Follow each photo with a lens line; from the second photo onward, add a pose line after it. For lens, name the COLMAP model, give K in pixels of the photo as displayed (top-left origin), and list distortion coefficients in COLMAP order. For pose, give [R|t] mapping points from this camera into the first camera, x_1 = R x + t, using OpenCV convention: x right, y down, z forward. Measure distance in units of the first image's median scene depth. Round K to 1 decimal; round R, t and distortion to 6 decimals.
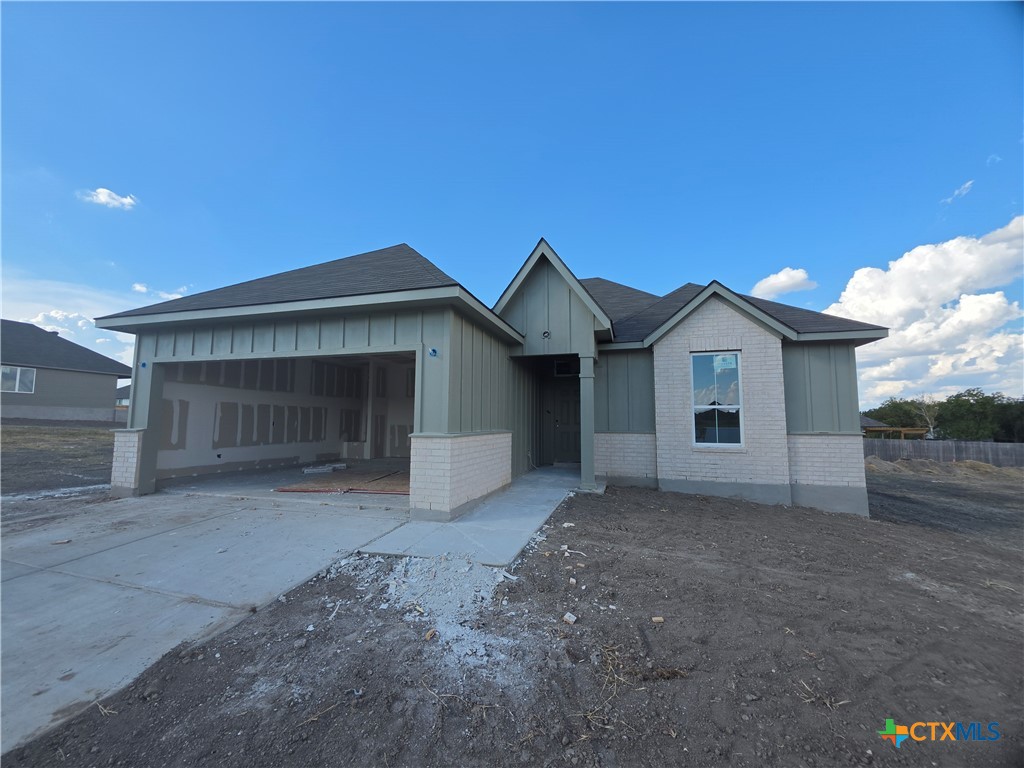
lens RADIAL K [[410.2, 0, 510.4], [0, 410.2, 387.9], [0, 0, 1]] dist [0.009090, -0.008343]
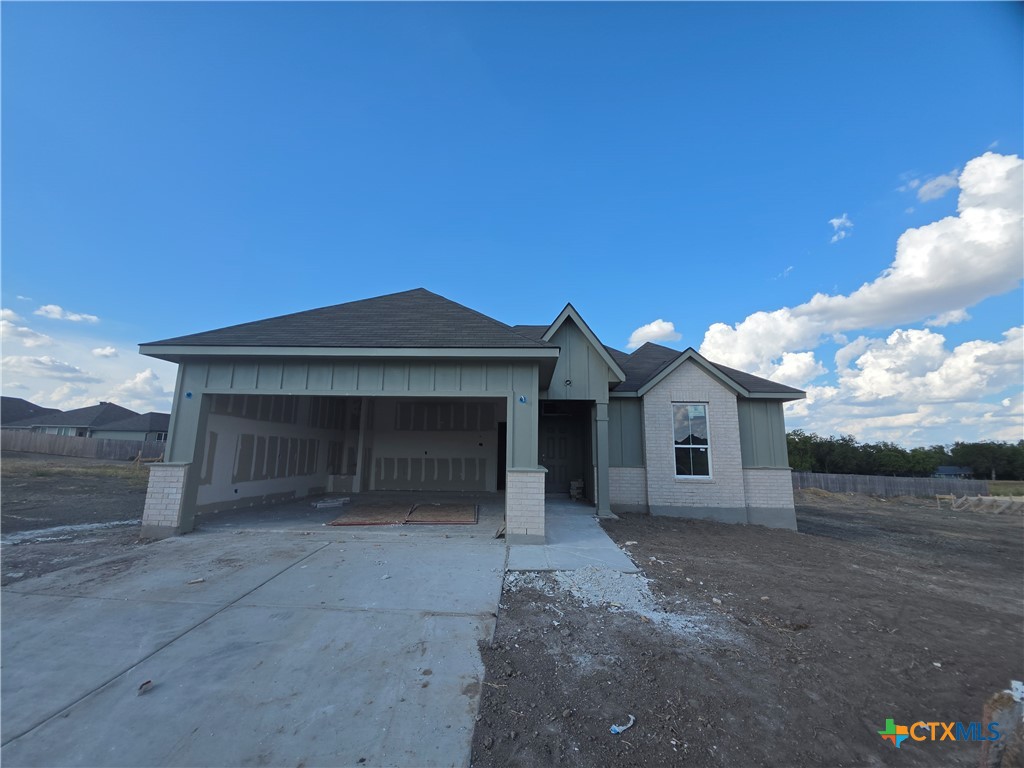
lens RADIAL K [[410.2, 0, 510.4], [0, 410.2, 387.9], [0, 0, 1]] dist [0.009090, -0.008343]
pose [[0.969259, 0.047791, 0.241357, -0.372813], [-0.029775, 0.996528, -0.077751, -0.019120], [-0.244235, 0.068175, 0.967317, -0.103431]]
